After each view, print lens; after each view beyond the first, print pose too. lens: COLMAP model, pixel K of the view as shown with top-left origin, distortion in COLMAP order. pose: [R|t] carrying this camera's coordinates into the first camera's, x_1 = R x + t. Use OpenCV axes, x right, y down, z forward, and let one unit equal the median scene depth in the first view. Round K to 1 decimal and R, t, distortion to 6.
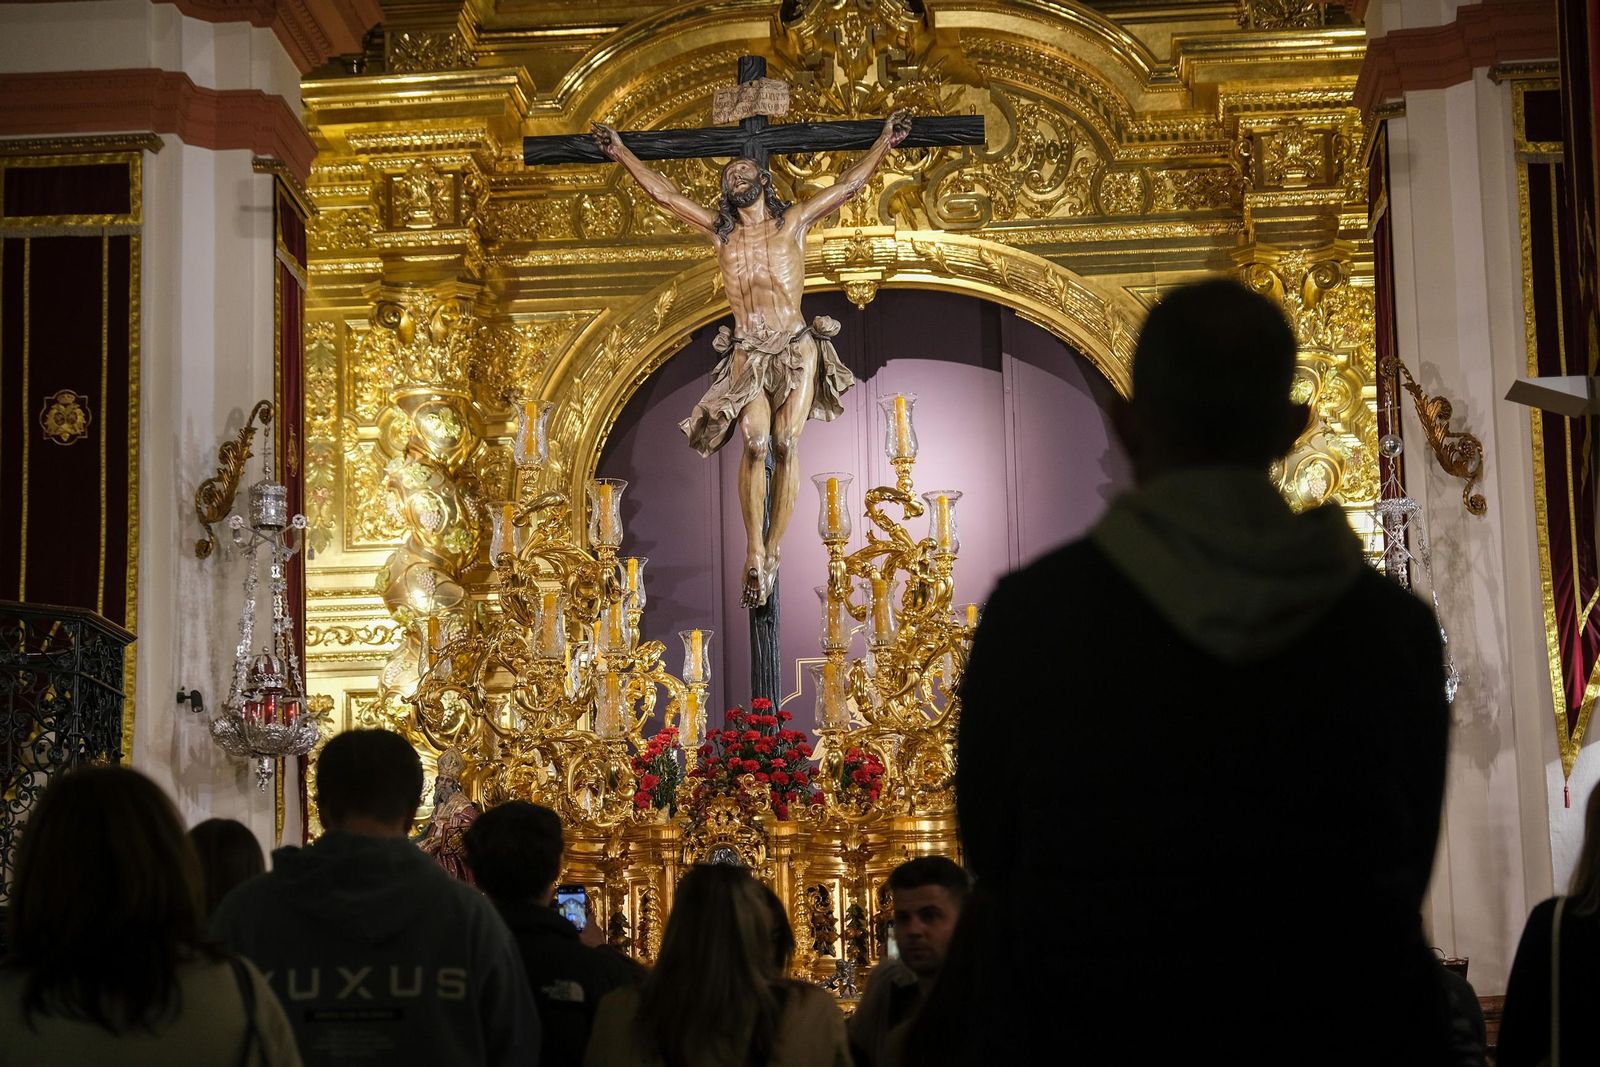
lens RADIAL K [[3697.5, 0, 822.4], [0, 3697.5, 556.5], [0, 0, 1]] dist [0.079026, 0.901417]
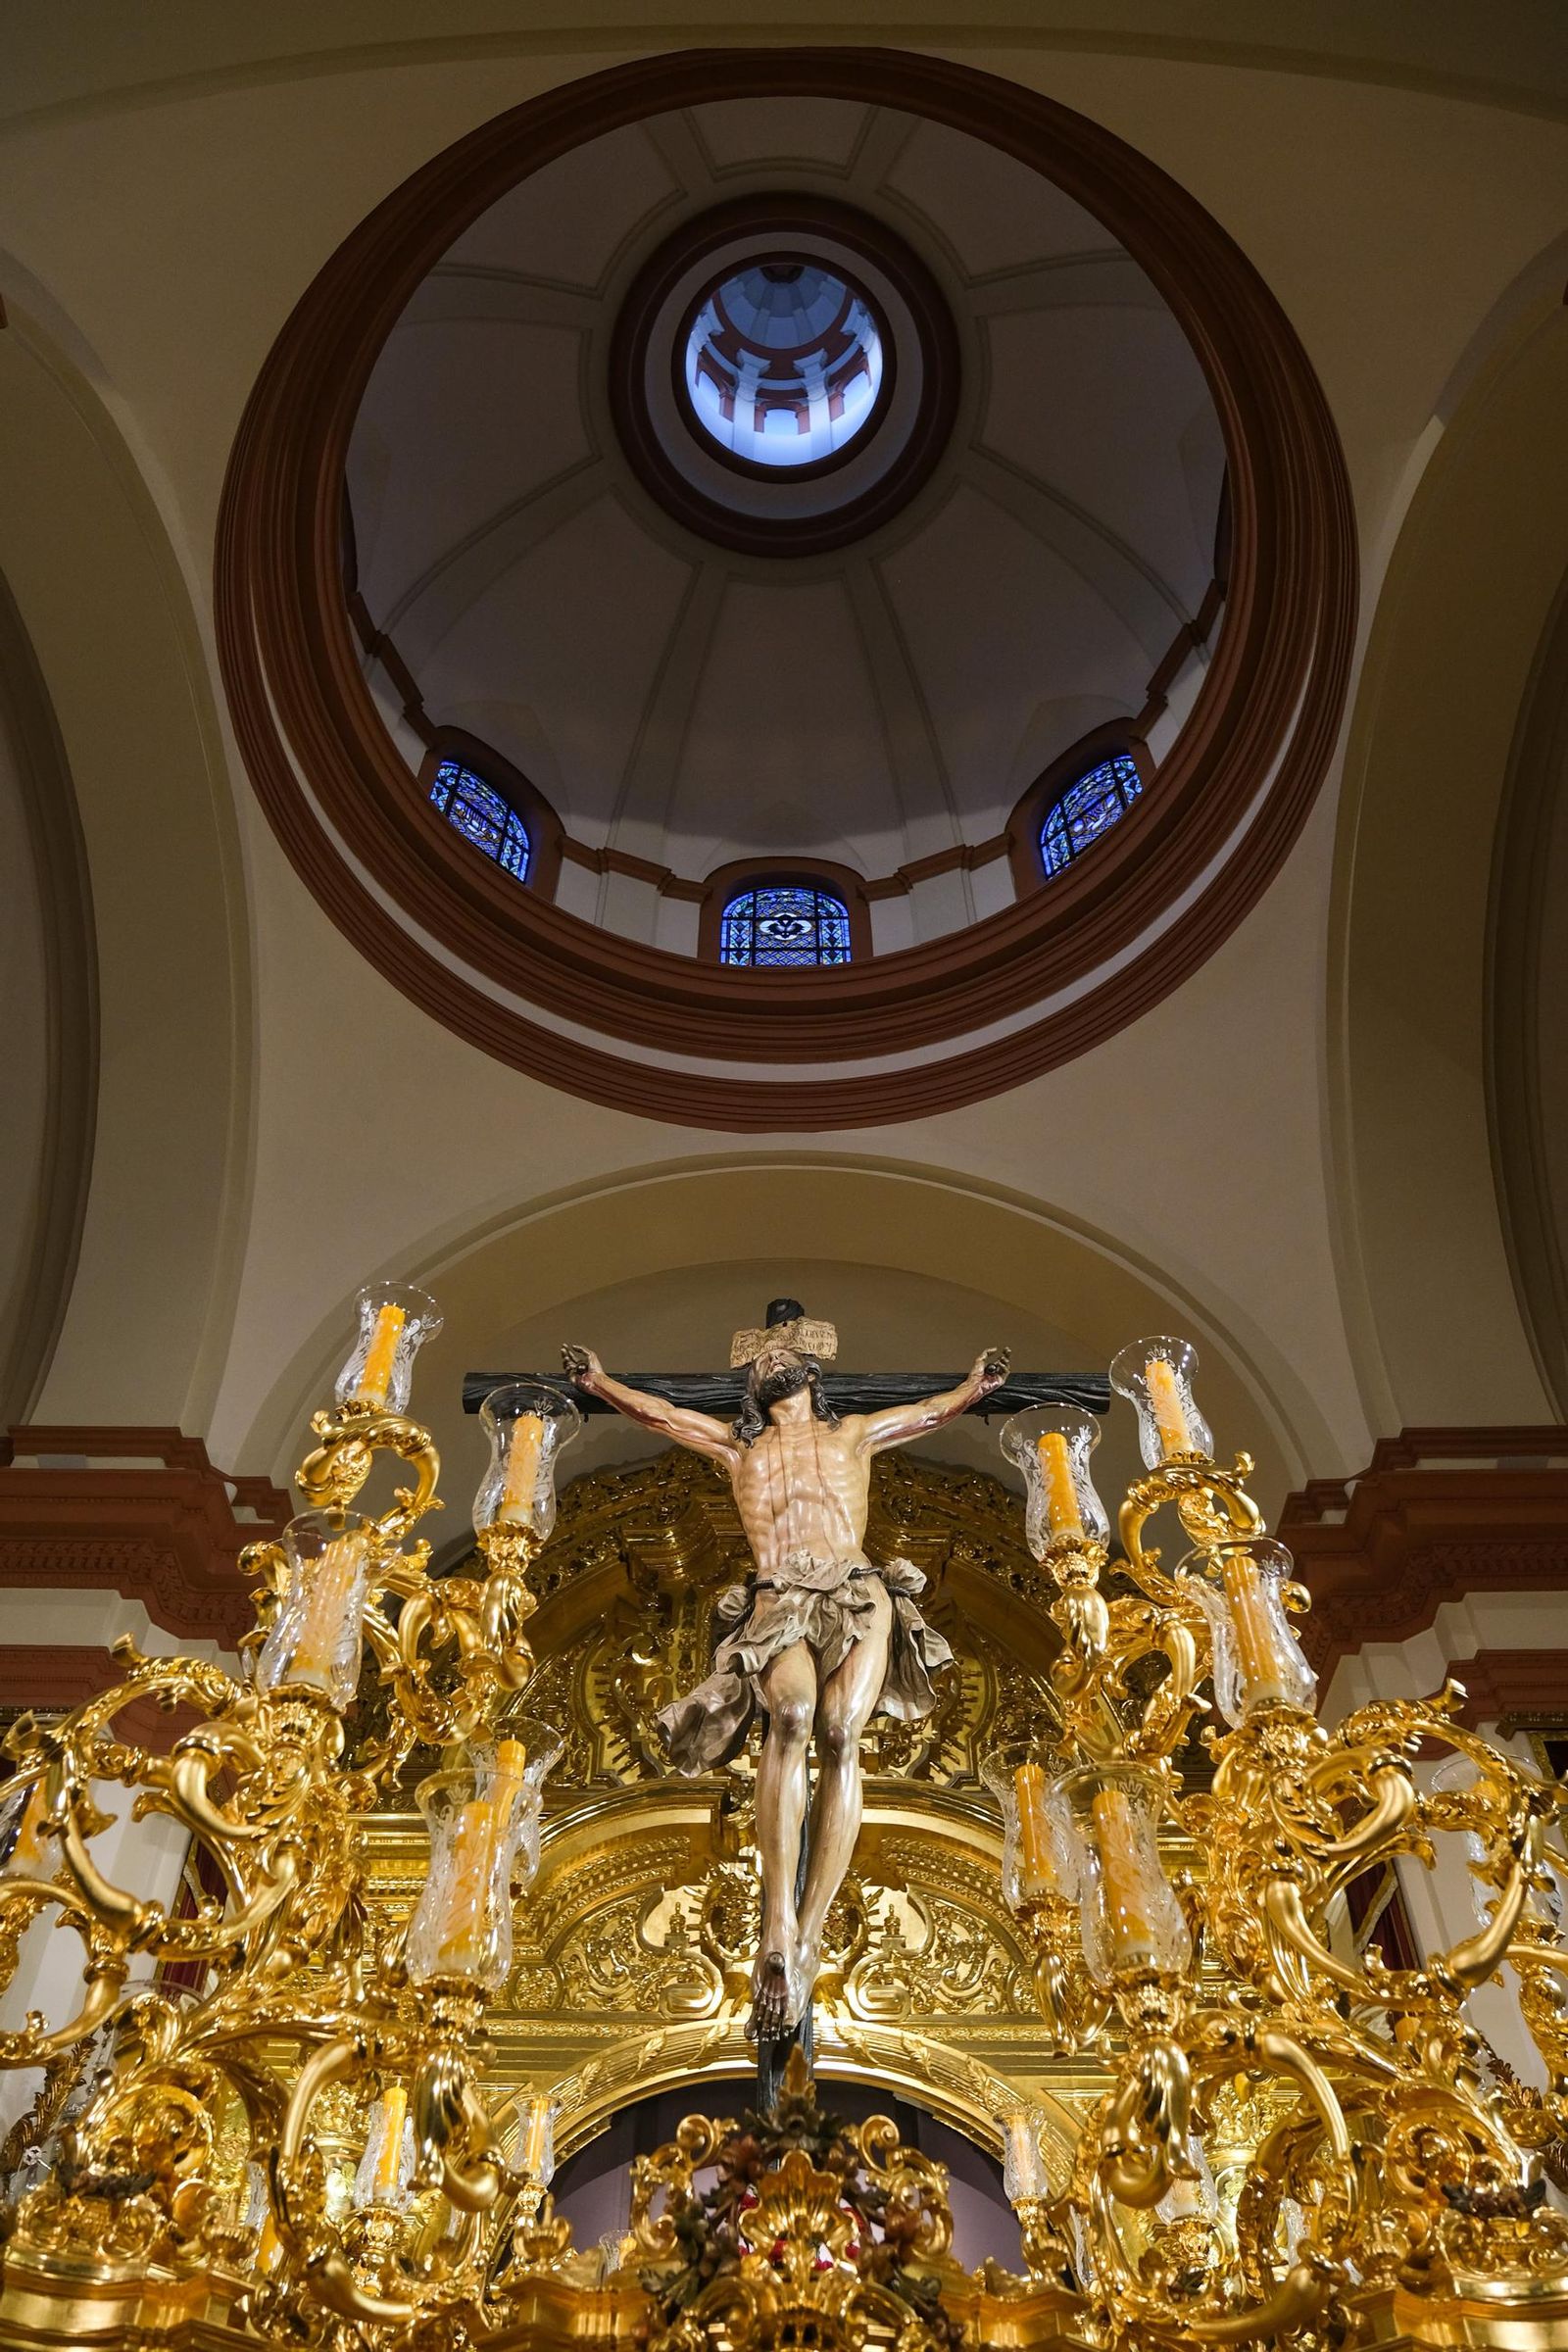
lens RADIAL K [[1800.6, 0, 744.9], [0, 1800.6, 1169.5], [0, 0, 1]] dist [-0.030390, -0.002423]
pose [[0.997301, 0.073215, 0.005535, -0.025215], [-0.052565, 0.764583, -0.642379, 0.063537], [-0.051264, 0.640354, 0.766367, 0.563127]]
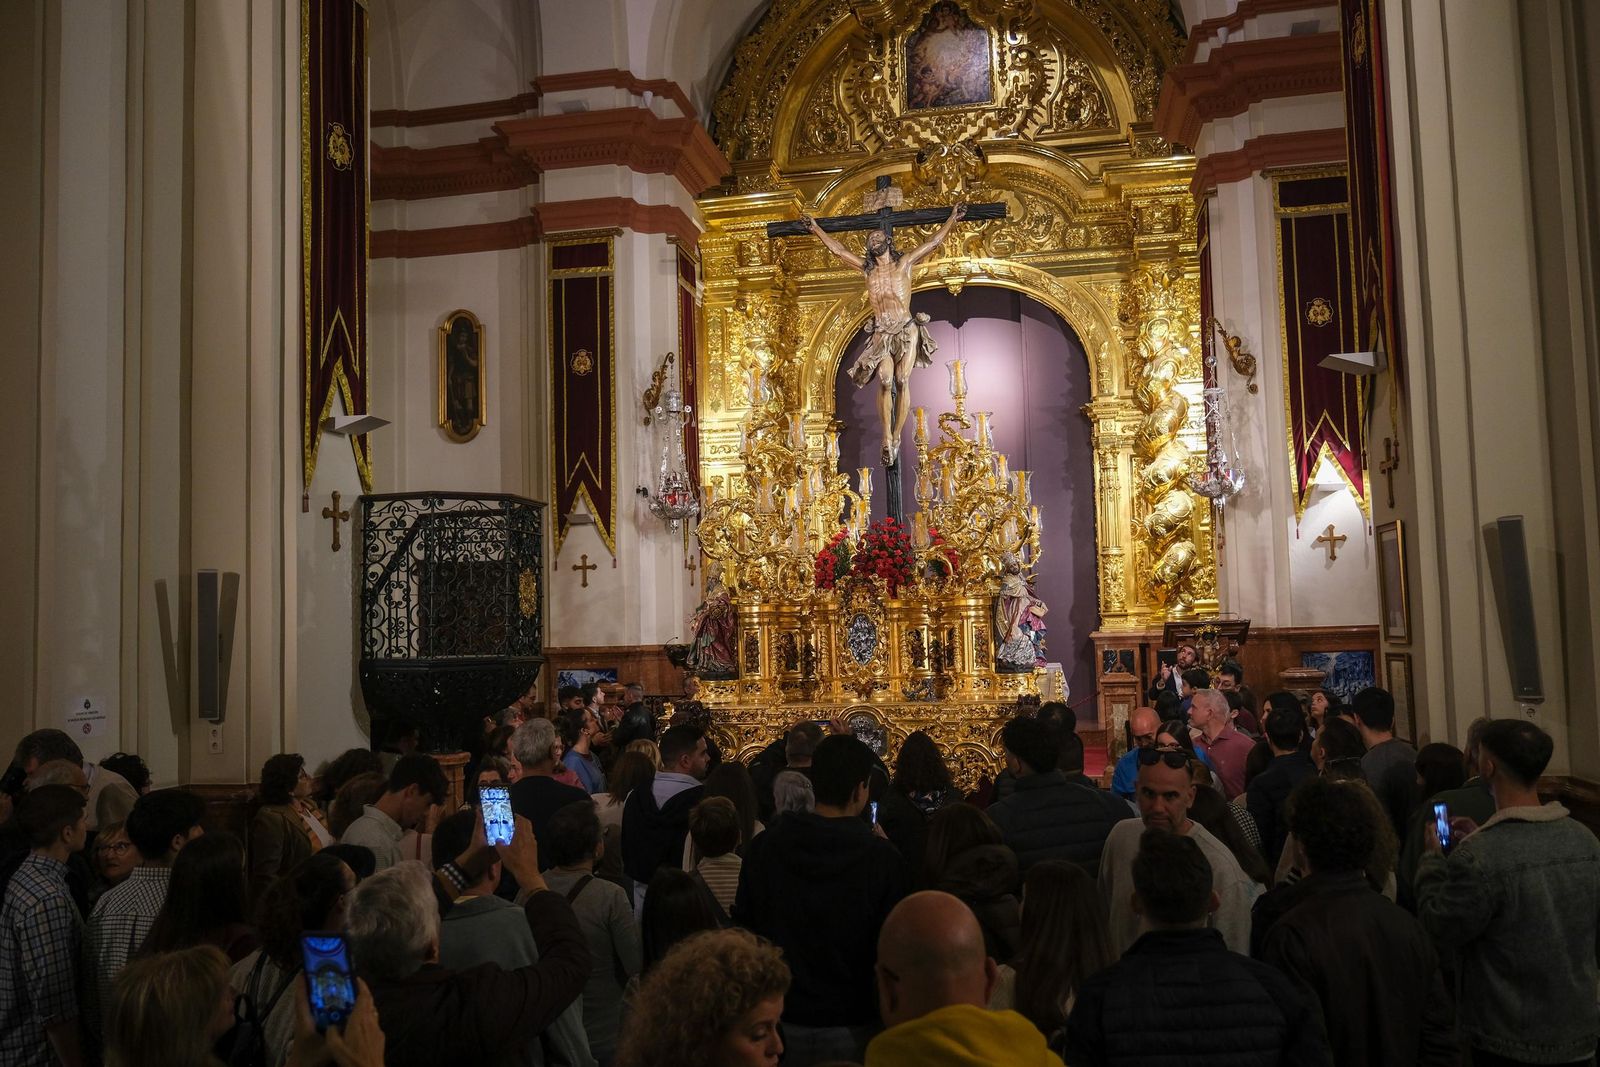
lens RADIAL K [[1335.8, 0, 807.1], [0, 1335.8, 534.7], [0, 0, 1]] dist [-0.022527, 0.010433]
pose [[0.993262, -0.010253, -0.115432, 0.015606], [0.024010, 0.992671, 0.118435, -0.026576], [0.113372, -0.120409, 0.986229, 0.233341]]
